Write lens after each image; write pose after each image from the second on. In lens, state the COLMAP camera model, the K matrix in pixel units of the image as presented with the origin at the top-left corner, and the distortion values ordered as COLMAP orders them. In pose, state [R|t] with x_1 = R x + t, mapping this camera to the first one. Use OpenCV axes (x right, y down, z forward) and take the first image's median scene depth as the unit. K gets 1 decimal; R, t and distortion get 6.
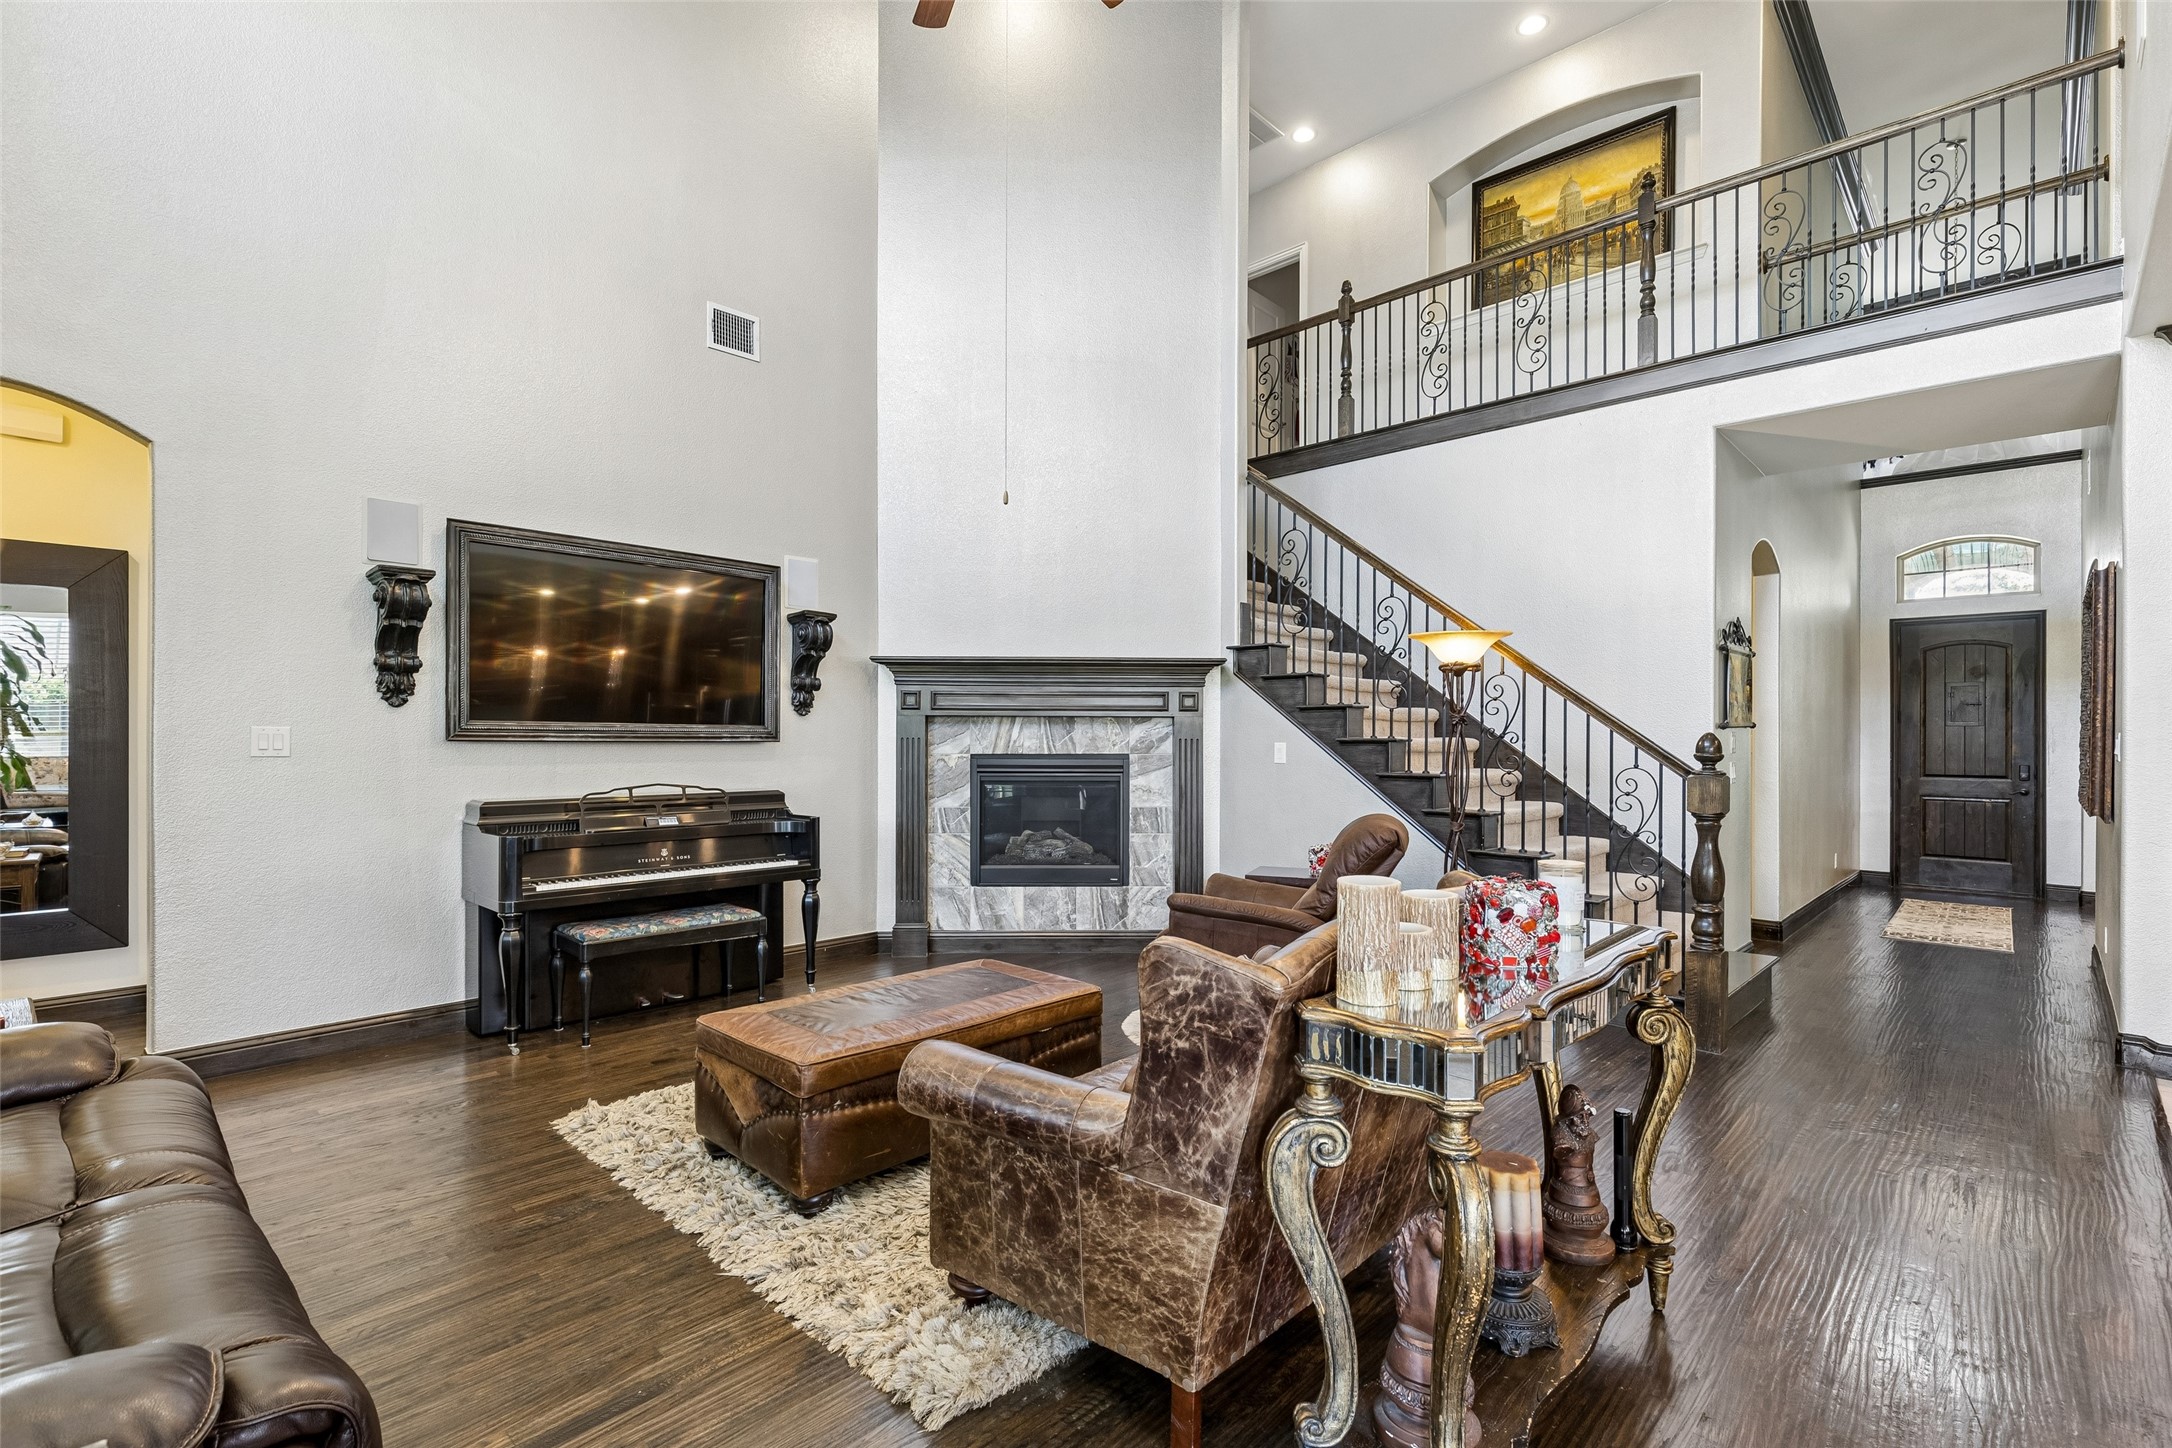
lens RADIAL K [[981.5, 0, 1085.3], [0, 981.5, 739.3], [0, 0, 1]] dist [0.001727, -0.000648]
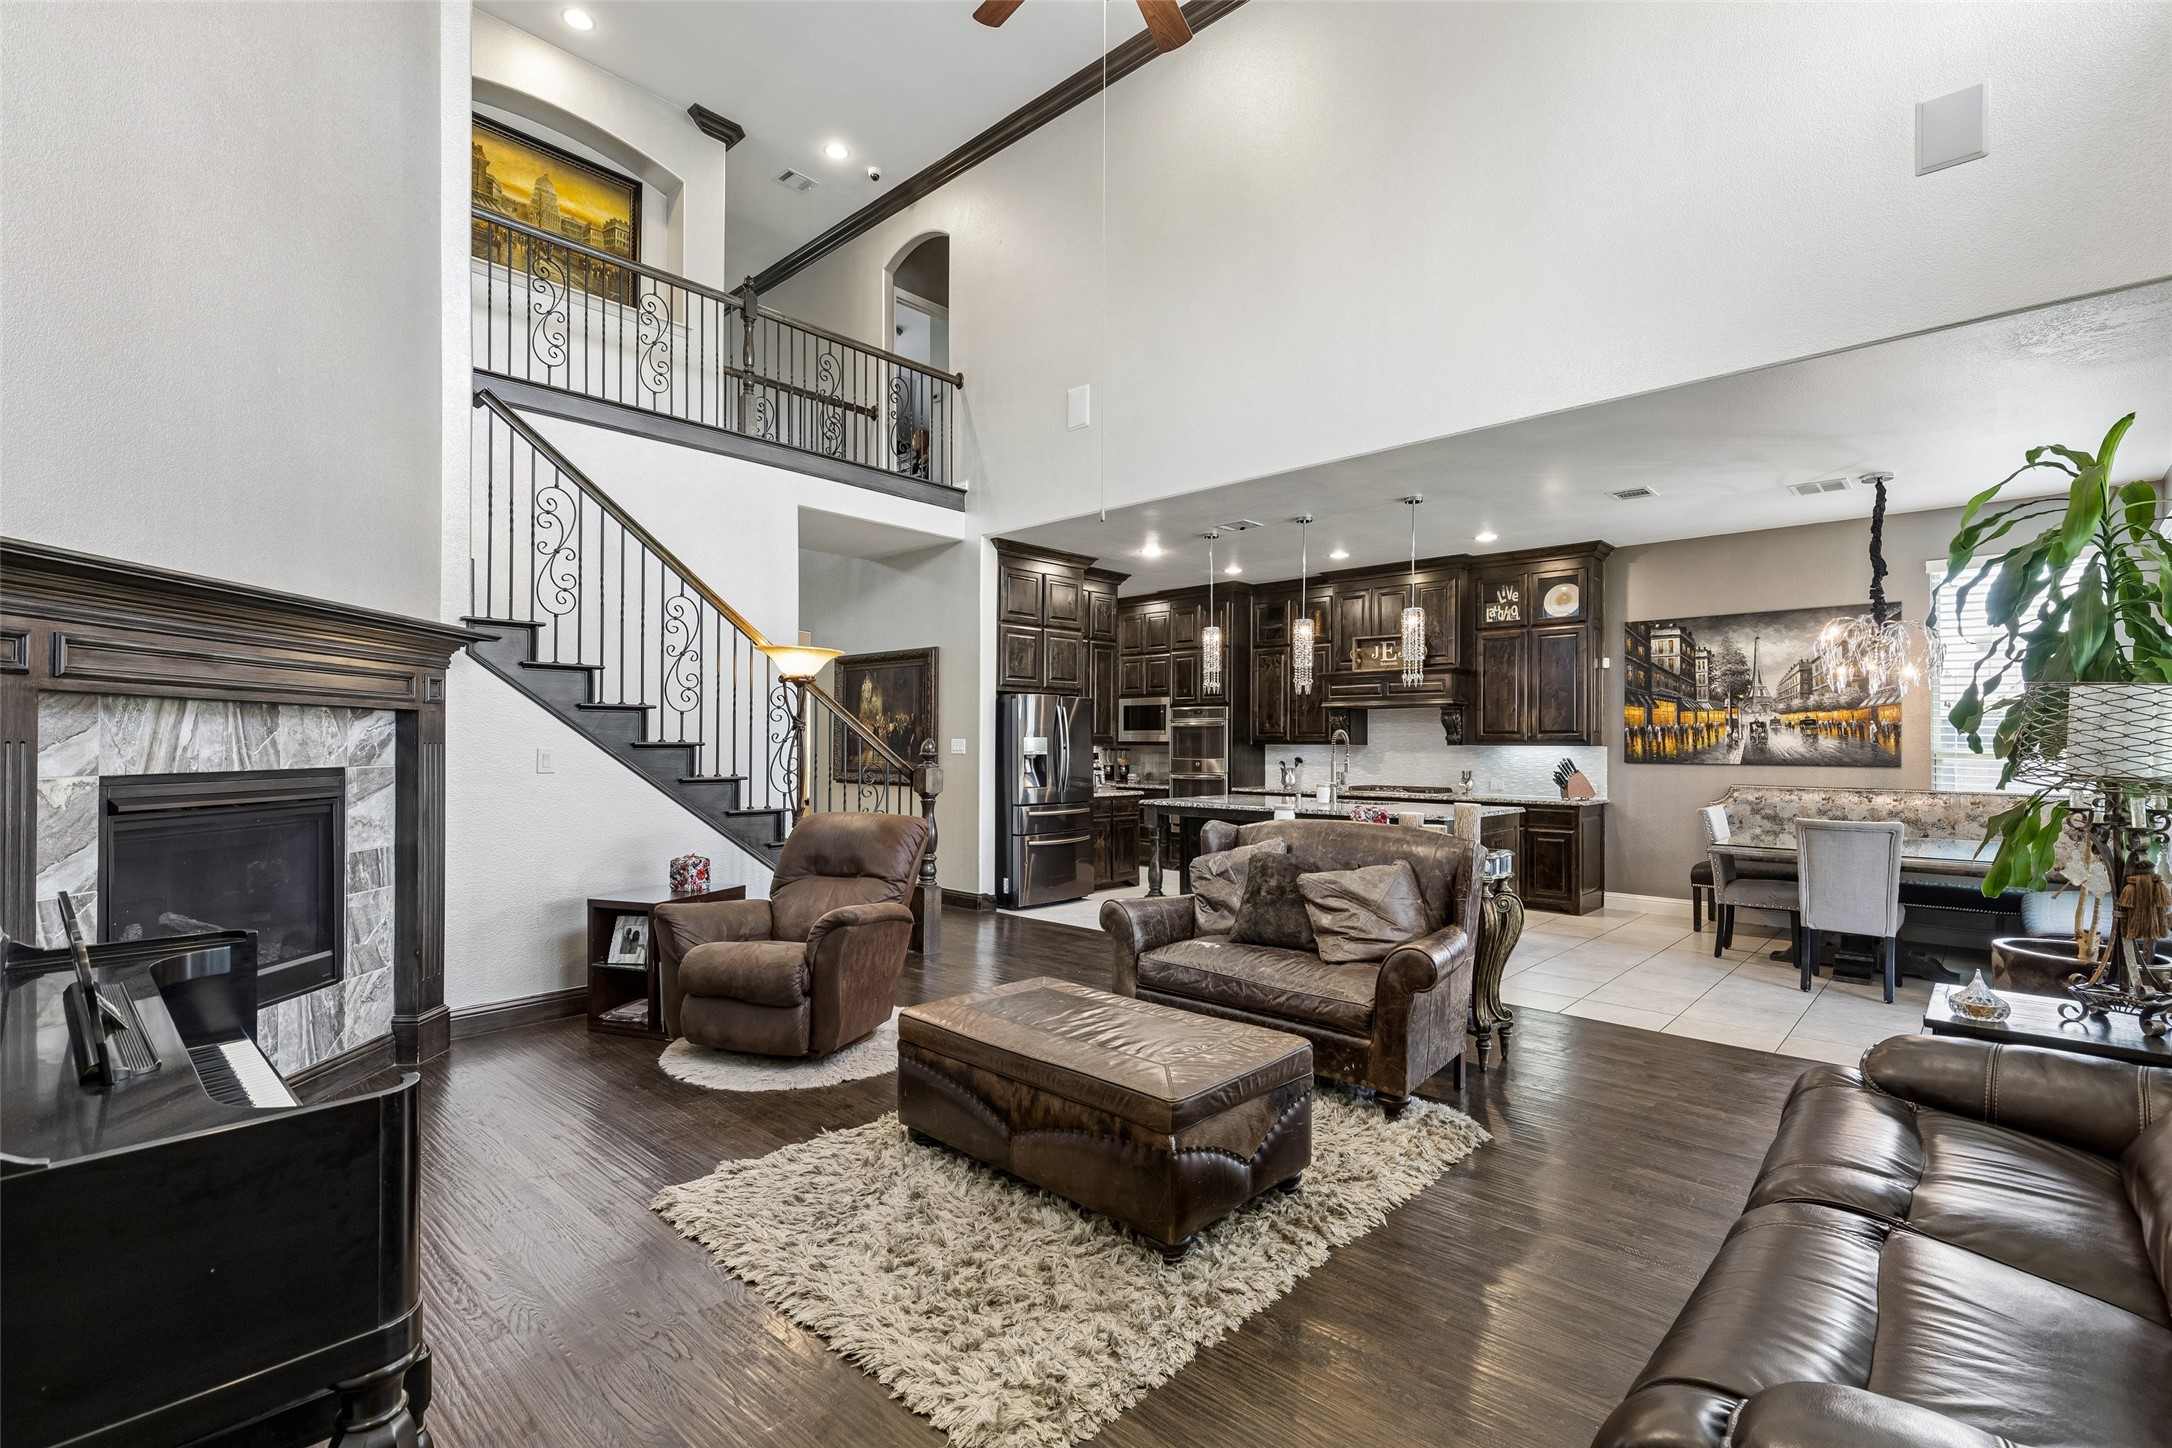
lens RADIAL K [[981.5, 0, 1085.3], [0, 981.5, 739.3], [0, 0, 1]] dist [0.001727, -0.000648]
pose [[-0.010310, 0.002123, 0.999945, -0.591873], [-0.002301, 0.999995, -0.002147, -0.002574], [-0.999944, -0.002323, -0.010305, 0.547027]]
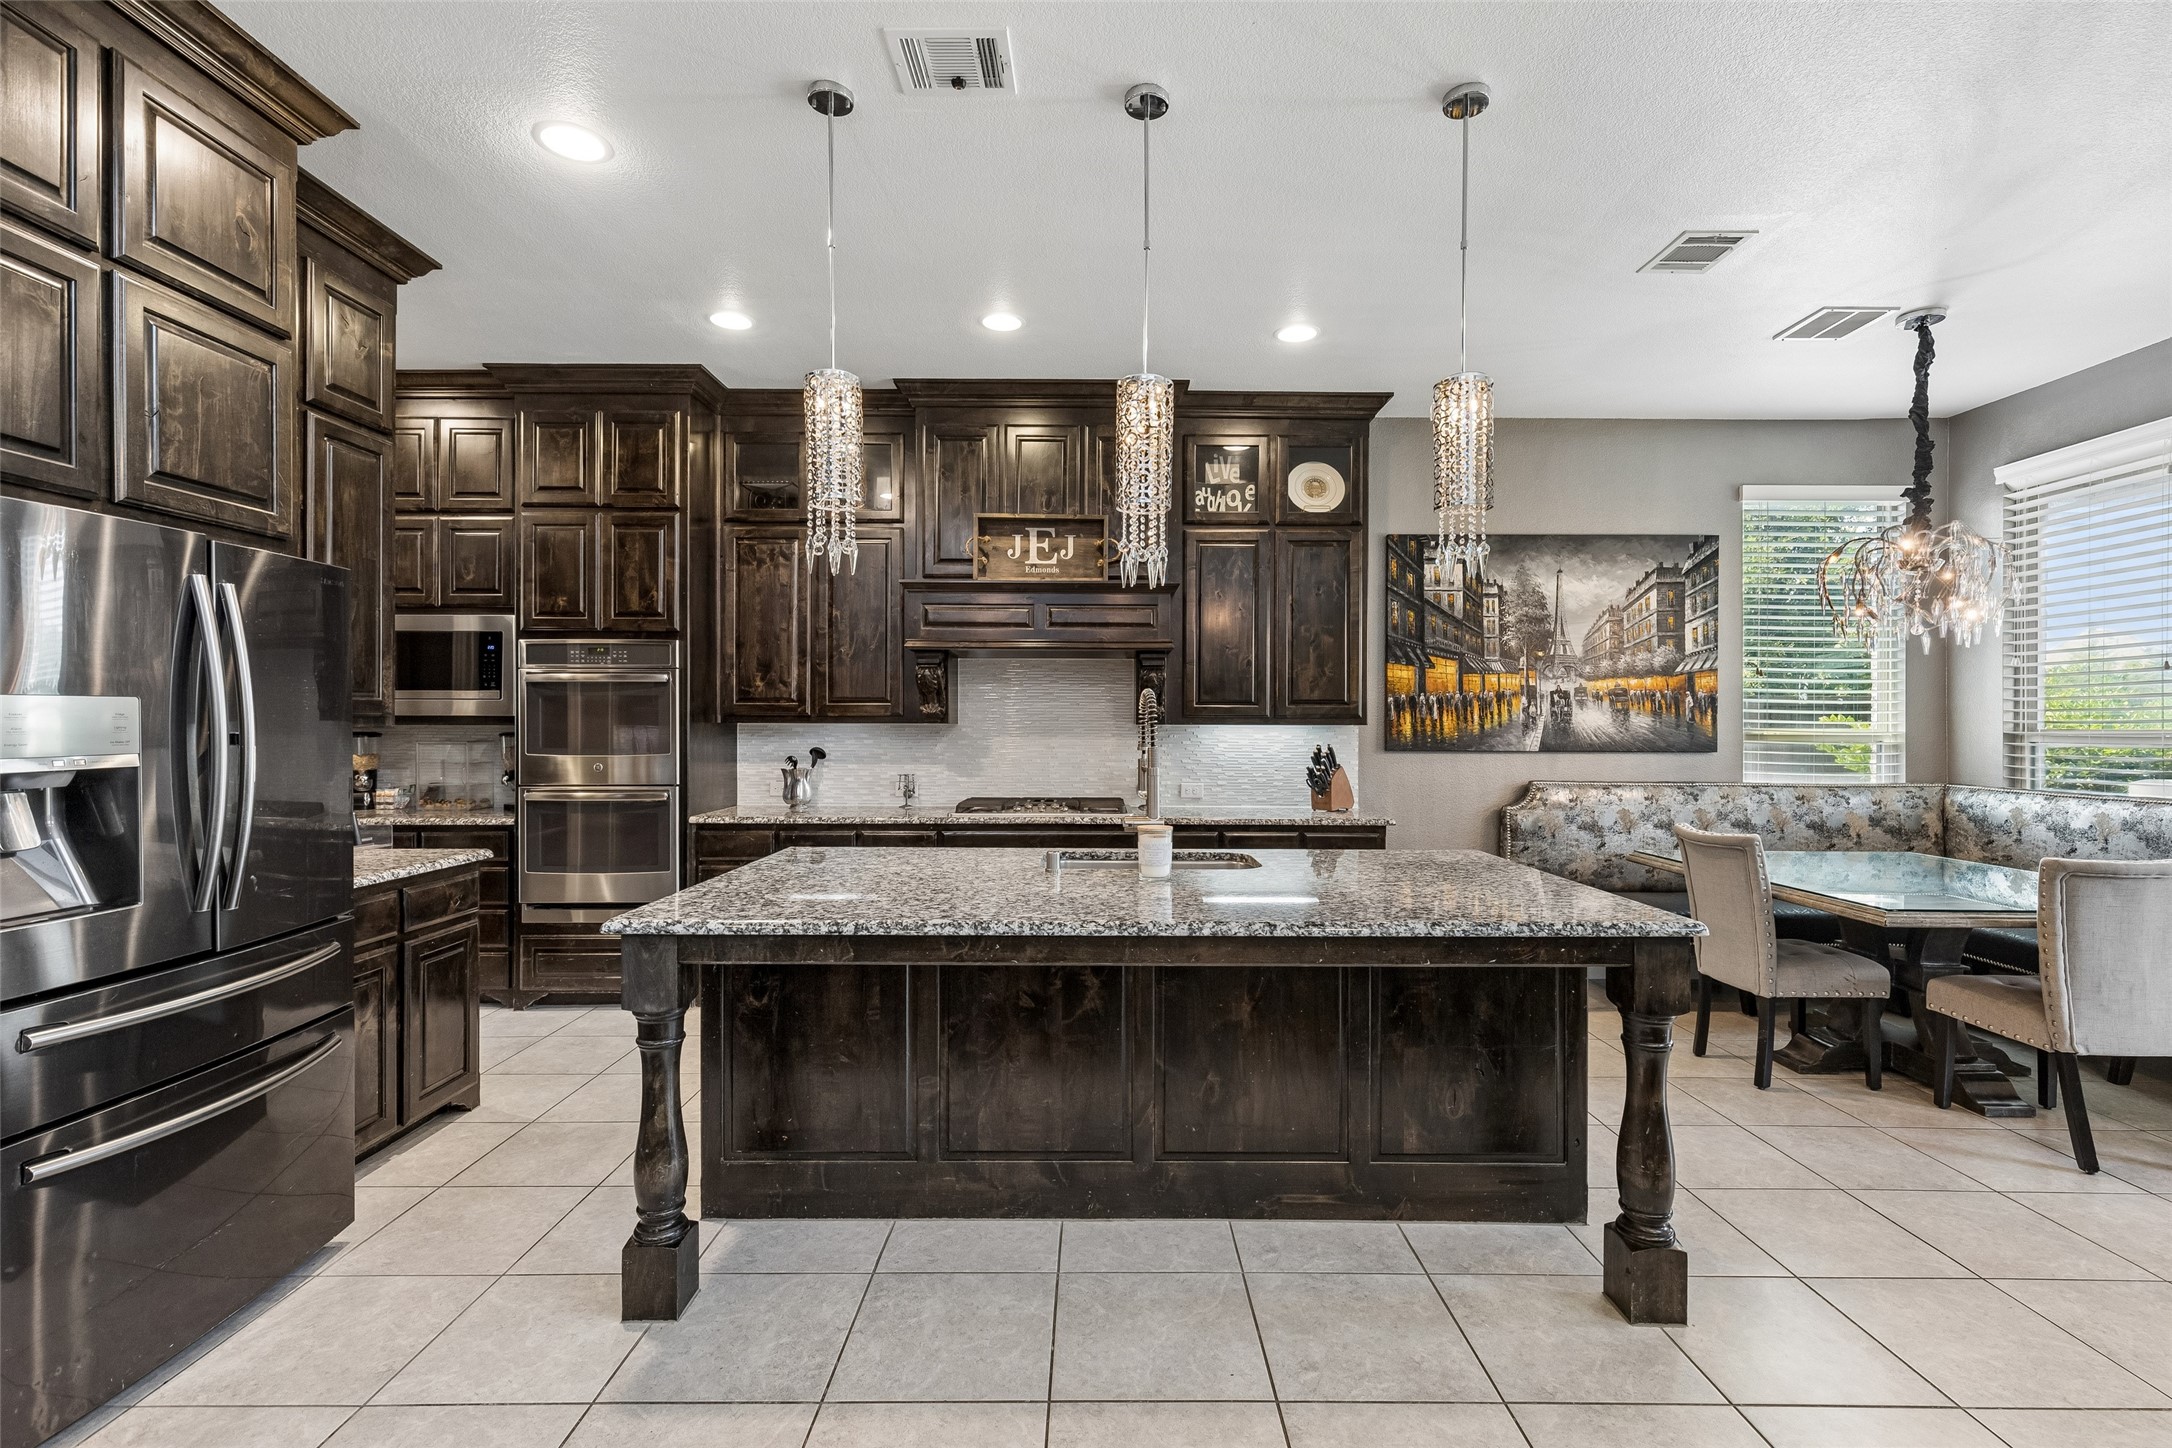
lens RADIAL K [[973.2, 0, 1093.0], [0, 973.2, 725.3], [0, 0, 1]] dist [0.002359, -0.000608]
pose [[-0.690581, -0.006256, 0.723228, 0.301135], [-0.004260, 0.999980, 0.004582, -0.000940], [-0.723243, 0.000083, -0.690594, 0.579821]]
